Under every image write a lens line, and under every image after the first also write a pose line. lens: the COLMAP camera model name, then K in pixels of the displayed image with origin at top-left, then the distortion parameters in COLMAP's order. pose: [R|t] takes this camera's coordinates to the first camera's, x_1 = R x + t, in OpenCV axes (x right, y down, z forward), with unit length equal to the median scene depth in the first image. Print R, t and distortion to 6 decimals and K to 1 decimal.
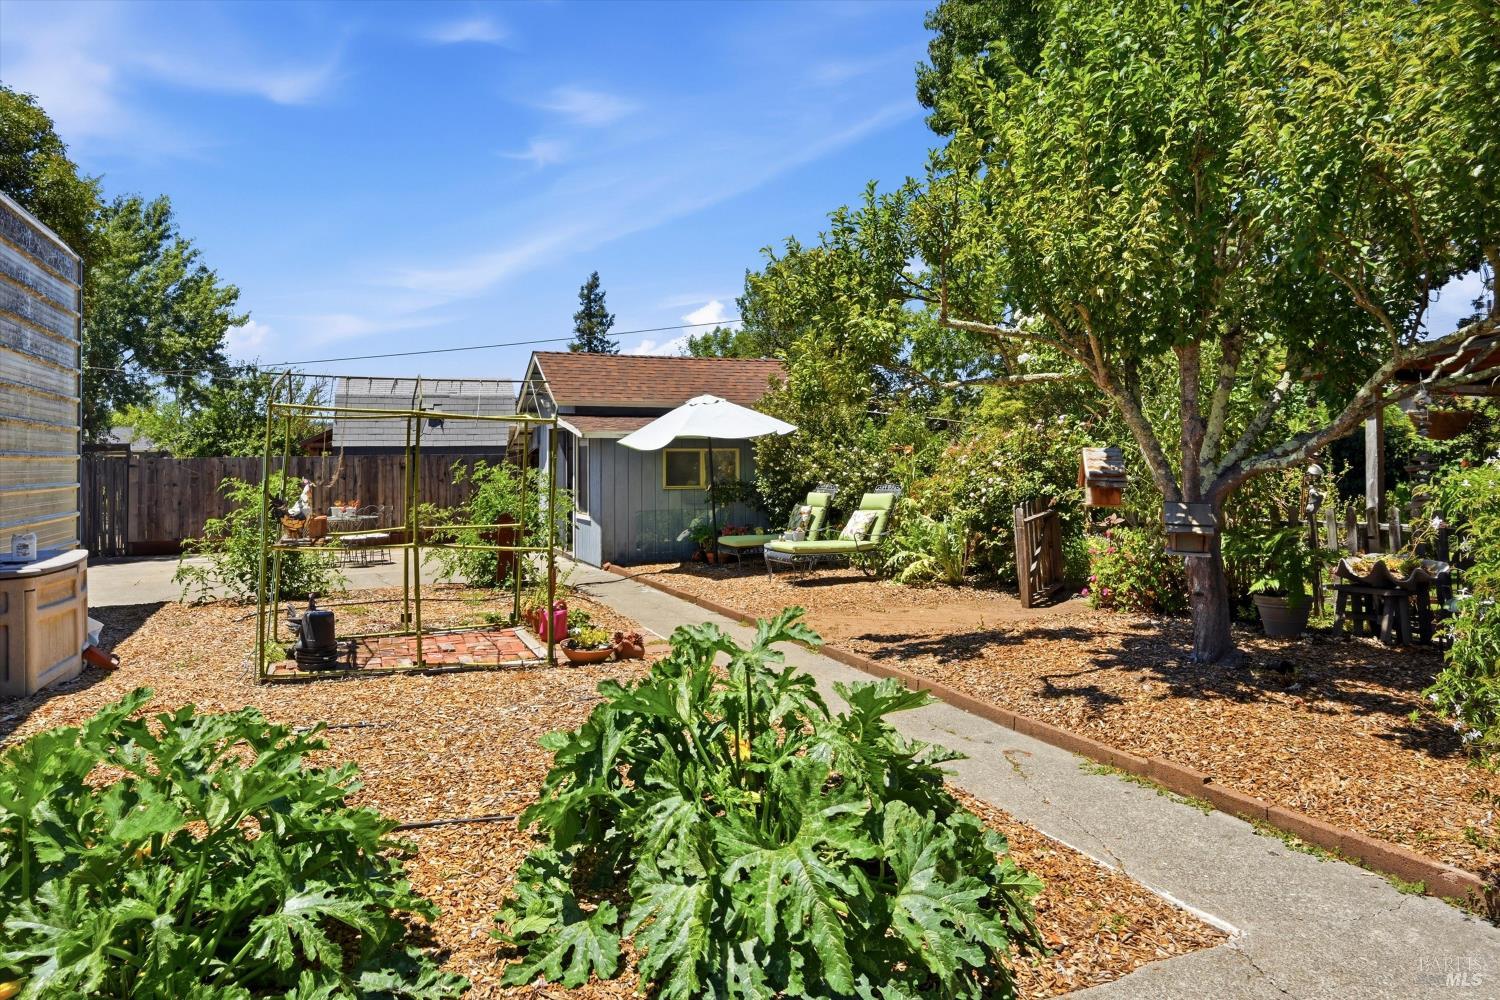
lens RADIAL K [[983.8, 0, 750.0], [0, 983.8, 500.0], [0, 0, 1]] dist [-0.004165, -0.001618]
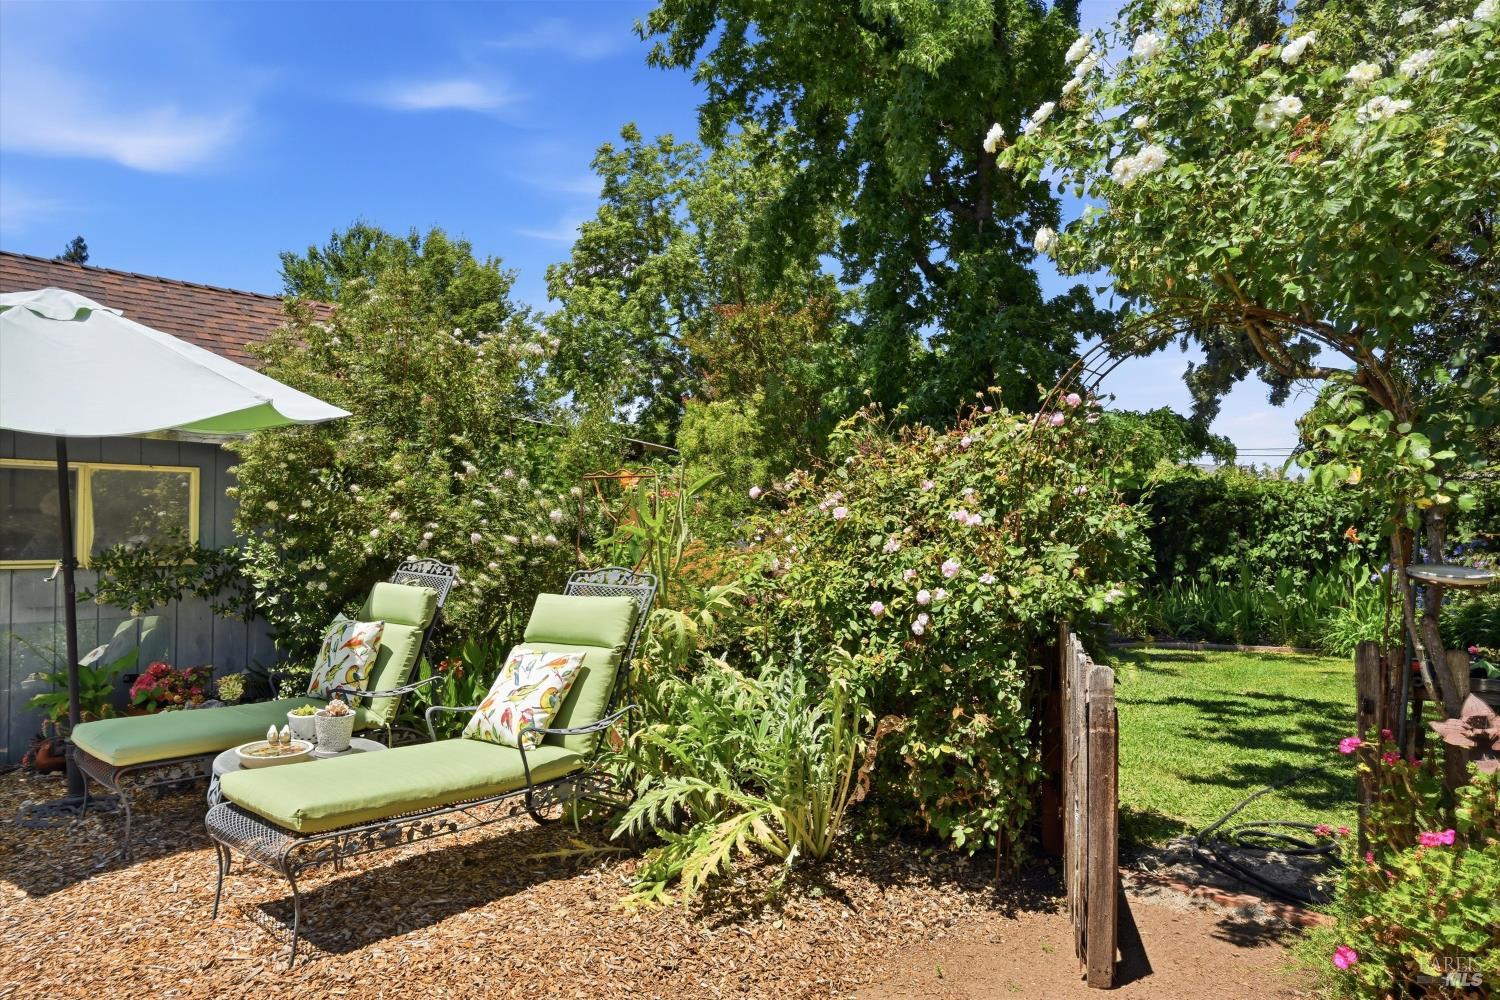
lens RADIAL K [[983.8, 0, 750.0], [0, 983.8, 500.0], [0, 0, 1]] dist [-0.004165, -0.001618]
pose [[0.917930, 0.035273, 0.395170, 0.042661], [-0.011146, 0.997940, -0.063185, -0.018295], [-0.396585, 0.053595, 0.916432, 0.617978]]
